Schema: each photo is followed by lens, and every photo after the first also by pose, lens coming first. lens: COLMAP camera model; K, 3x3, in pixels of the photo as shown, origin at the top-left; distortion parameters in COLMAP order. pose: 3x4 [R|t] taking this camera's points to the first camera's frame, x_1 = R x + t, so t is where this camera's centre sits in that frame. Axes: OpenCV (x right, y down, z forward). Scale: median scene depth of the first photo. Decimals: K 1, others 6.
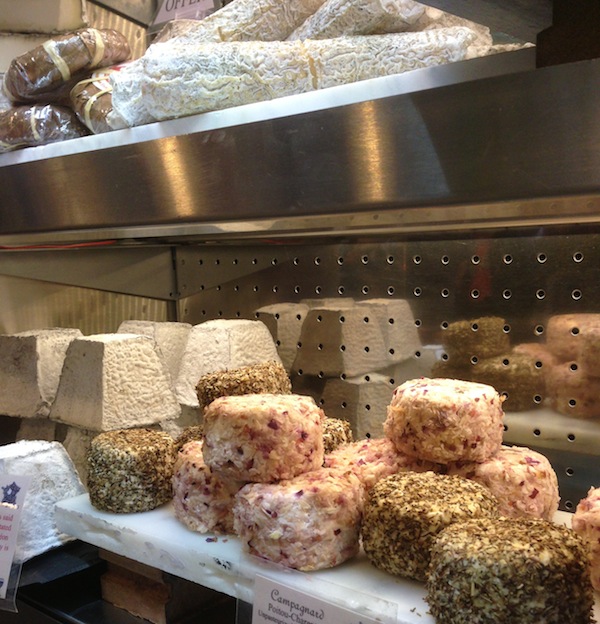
lens RADIAL K [[787.0, 0, 299.8], [0, 787.0, 312.8], [0, 0, 1]] dist [0.013990, 0.000000]
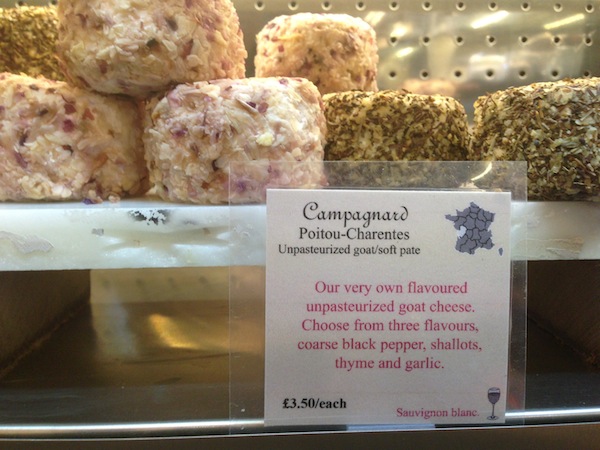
lens RADIAL K [[586.1, 0, 299.0], [0, 586.1, 223.7], [0, 0, 1]] dist [-0.003243, 0.000000]
pose [[0.714719, -0.070690, 0.695830, -0.329365], [0.061775, 0.997371, 0.037872, 0.317213], [-0.696678, 0.015917, 0.717208, 0.610221]]
